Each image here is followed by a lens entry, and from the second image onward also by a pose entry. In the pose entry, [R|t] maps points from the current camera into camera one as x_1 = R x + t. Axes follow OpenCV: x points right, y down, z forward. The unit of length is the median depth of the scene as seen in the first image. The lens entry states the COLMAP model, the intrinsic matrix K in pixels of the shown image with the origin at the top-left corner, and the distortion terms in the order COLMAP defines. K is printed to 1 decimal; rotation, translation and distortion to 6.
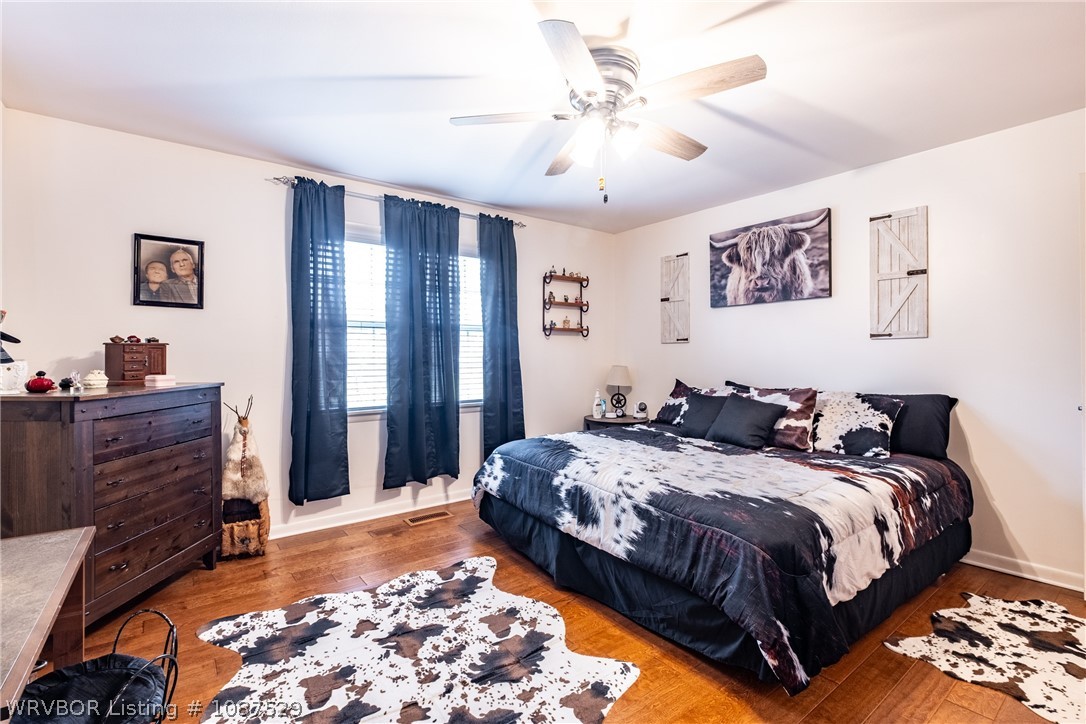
lens RADIAL K [[474.8, 0, 534.7], [0, 474.8, 360.5], [0, 0, 1]] dist [-0.000641, -0.000603]
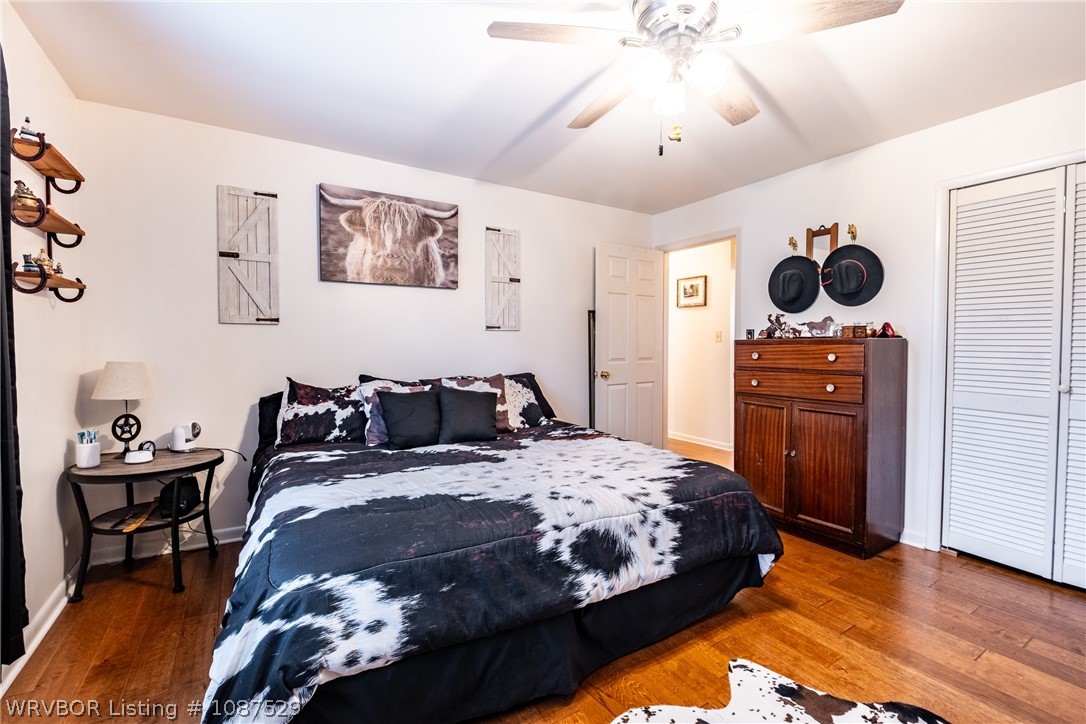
lens RADIAL K [[474.8, 0, 534.7], [0, 474.8, 360.5], [0, 0, 1]] dist [-0.000641, -0.000603]
pose [[0.099415, -0.030665, 0.994573, -0.429000], [0.006394, 0.999524, 0.030179, -0.004714], [-0.995025, 0.003359, 0.099564, 0.714403]]
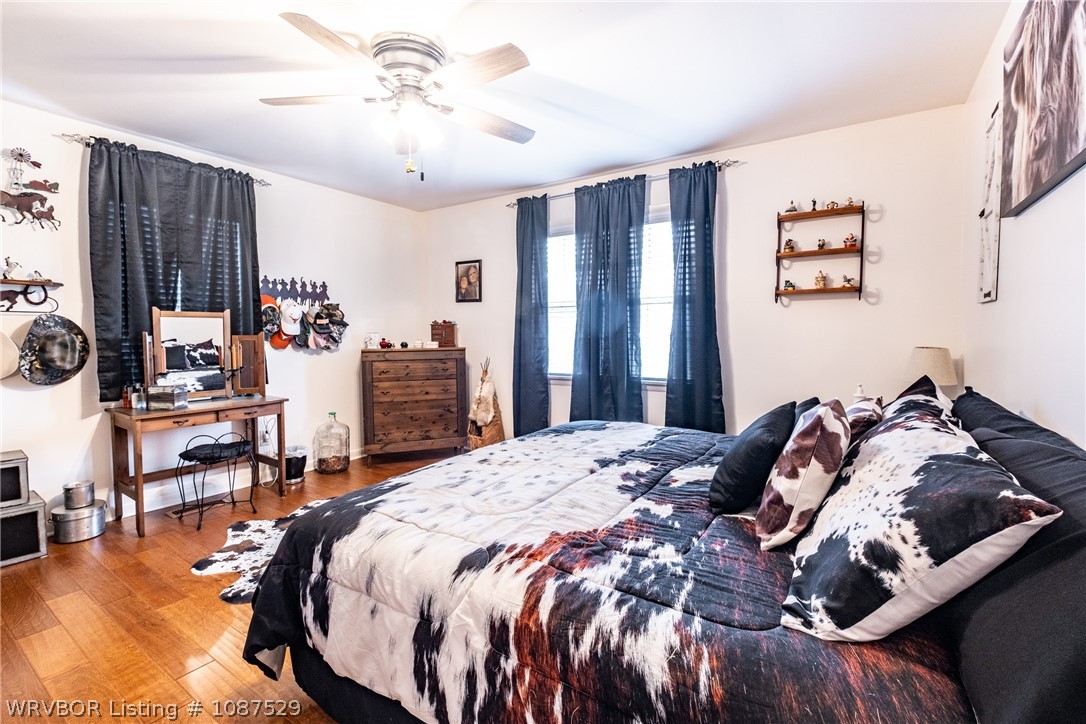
lens RADIAL K [[473.6, 0, 547.4], [0, 473.6, 355.2], [0, 0, 1]] dist [-0.000024, -0.000338]
pose [[0.350312, 0.049194, -0.935340, 0.772445], [-0.006239, 0.998720, 0.050190, -0.008412], [0.936612, -0.011747, 0.350170, 0.561471]]
